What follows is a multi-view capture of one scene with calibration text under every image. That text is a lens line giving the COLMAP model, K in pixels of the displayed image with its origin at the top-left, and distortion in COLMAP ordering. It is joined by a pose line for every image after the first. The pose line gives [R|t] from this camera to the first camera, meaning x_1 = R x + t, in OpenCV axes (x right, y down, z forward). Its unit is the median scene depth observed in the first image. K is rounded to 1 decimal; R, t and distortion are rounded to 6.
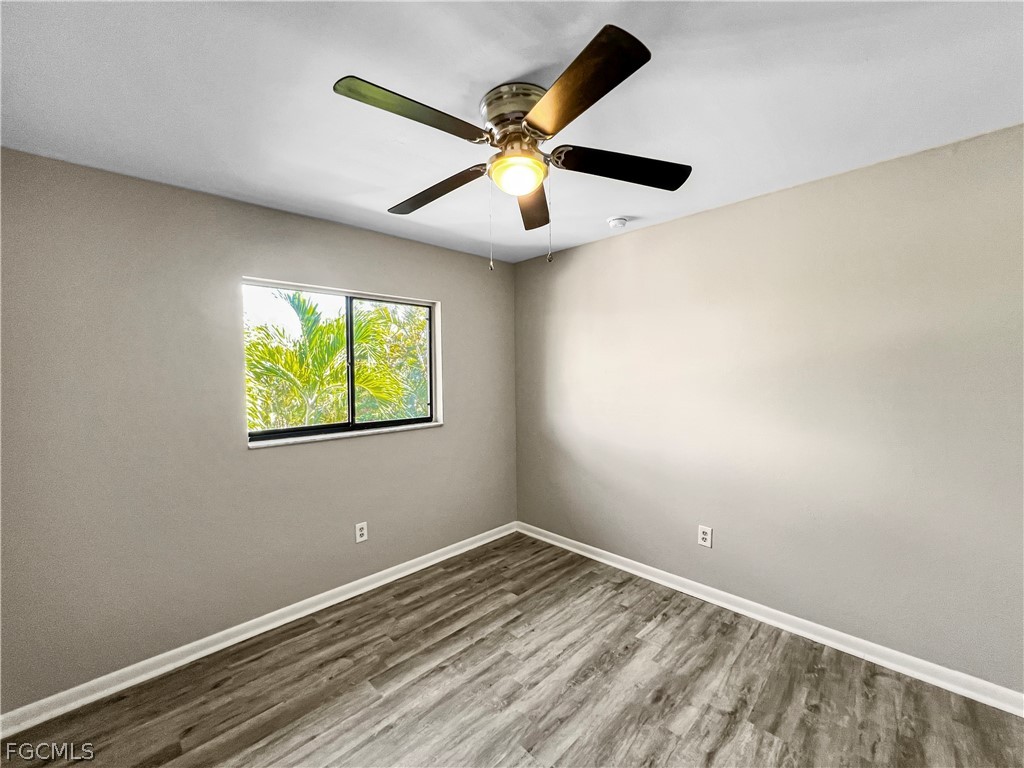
lens RADIAL K [[422.8, 0, 484.1], [0, 422.8, 382.6], [0, 0, 1]] dist [-0.003188, 0.000890]
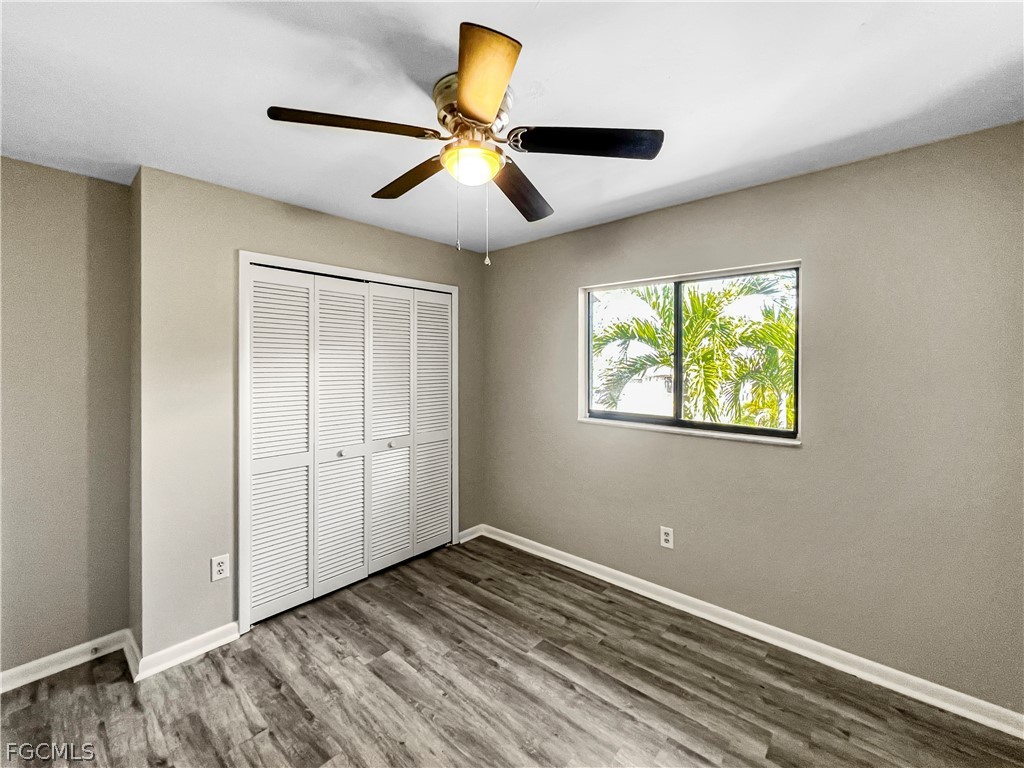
lens RADIAL K [[422.8, 0, 507.4], [0, 422.8, 362.7], [0, 0, 1]] dist [-0.003188, 0.000890]
pose [[0.092699, 0.017291, -0.995544, 0.692249], [-0.030224, 0.999437, 0.014544, -0.033670], [0.995235, 0.028741, 0.093169, 0.661522]]
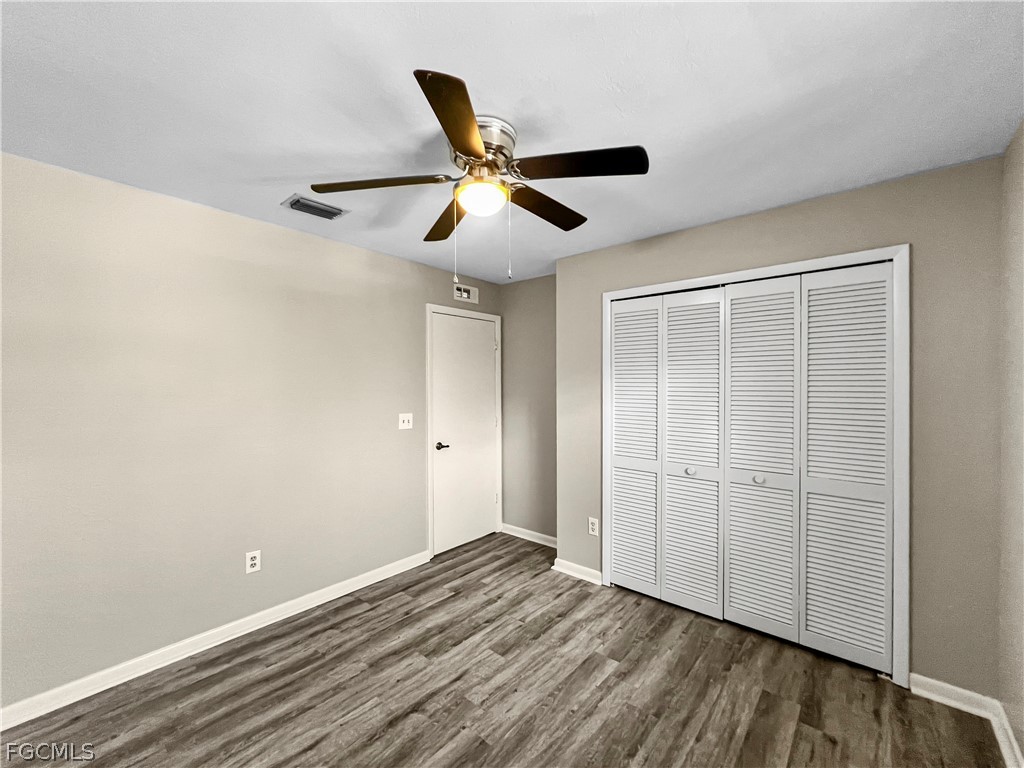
lens RADIAL K [[422.8, 0, 511.4], [0, 422.8, 384.9], [0, 0, 1]] dist [-0.003188, 0.000890]
pose [[-0.993137, 0.018458, -0.115487, 0.096669], [0.014772, 0.999356, 0.032692, -0.027719], [0.116016, 0.030762, -0.992771, 1.378856]]
